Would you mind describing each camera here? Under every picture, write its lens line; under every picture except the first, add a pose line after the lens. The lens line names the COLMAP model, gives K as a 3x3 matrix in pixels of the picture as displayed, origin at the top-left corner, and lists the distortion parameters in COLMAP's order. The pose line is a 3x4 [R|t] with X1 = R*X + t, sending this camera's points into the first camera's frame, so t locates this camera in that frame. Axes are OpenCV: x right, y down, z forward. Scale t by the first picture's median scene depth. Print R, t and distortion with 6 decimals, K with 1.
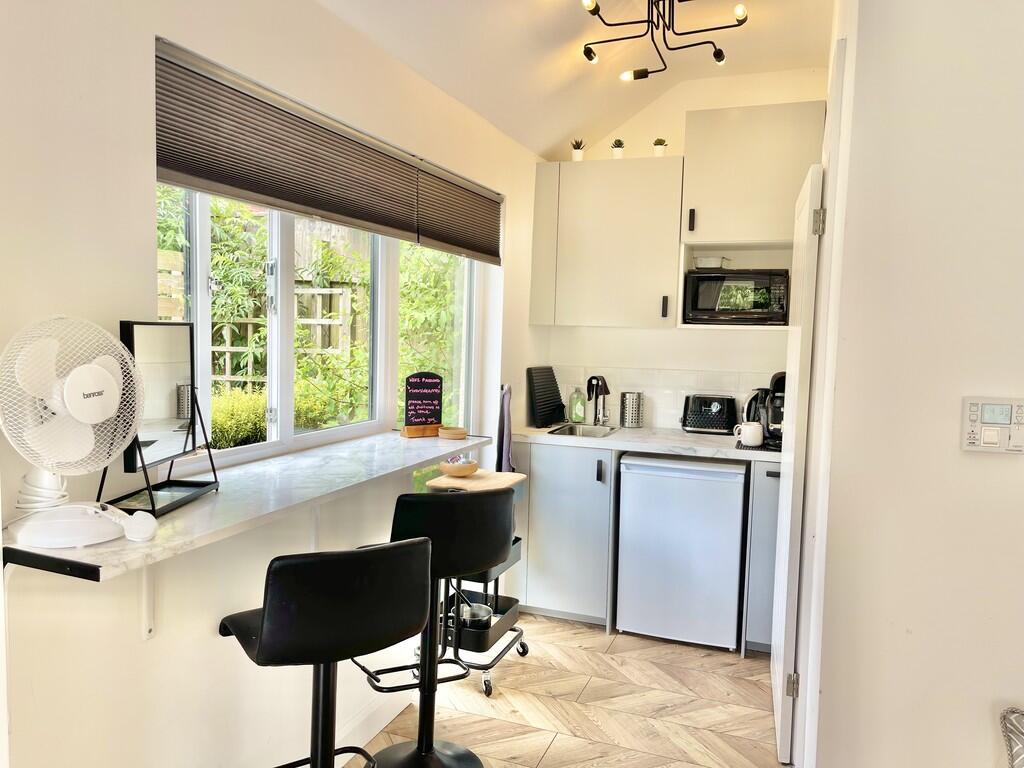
lens RADIAL K [[786.8, 0, 514.0], [0, 786.8, 388.7], [0, 0, 1]] dist [0.055241, -0.002697]
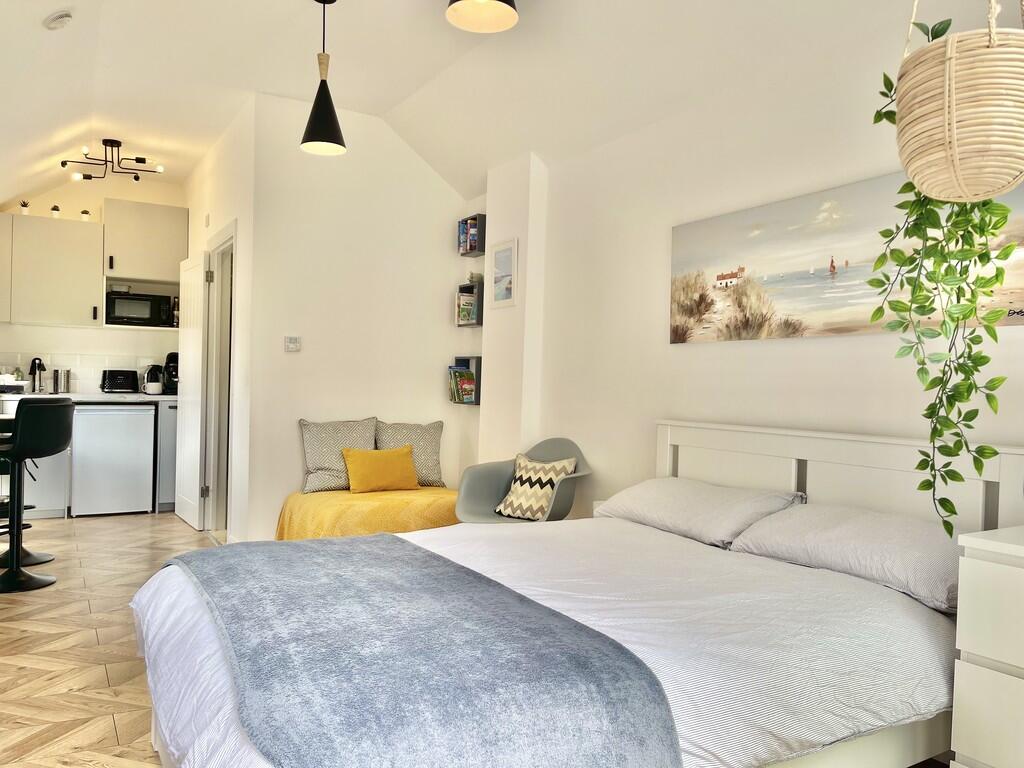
lens RADIAL K [[786.8, 0, 514.1], [0, 786.8, 384.3], [0, 0, 1]] dist [0.055241, -0.002697]
pose [[0.620489, -0.019881, 0.783963, -0.570259], [0.055505, 0.998285, -0.018614, 0.121905], [-0.782248, 0.055064, 0.620528, -0.695405]]
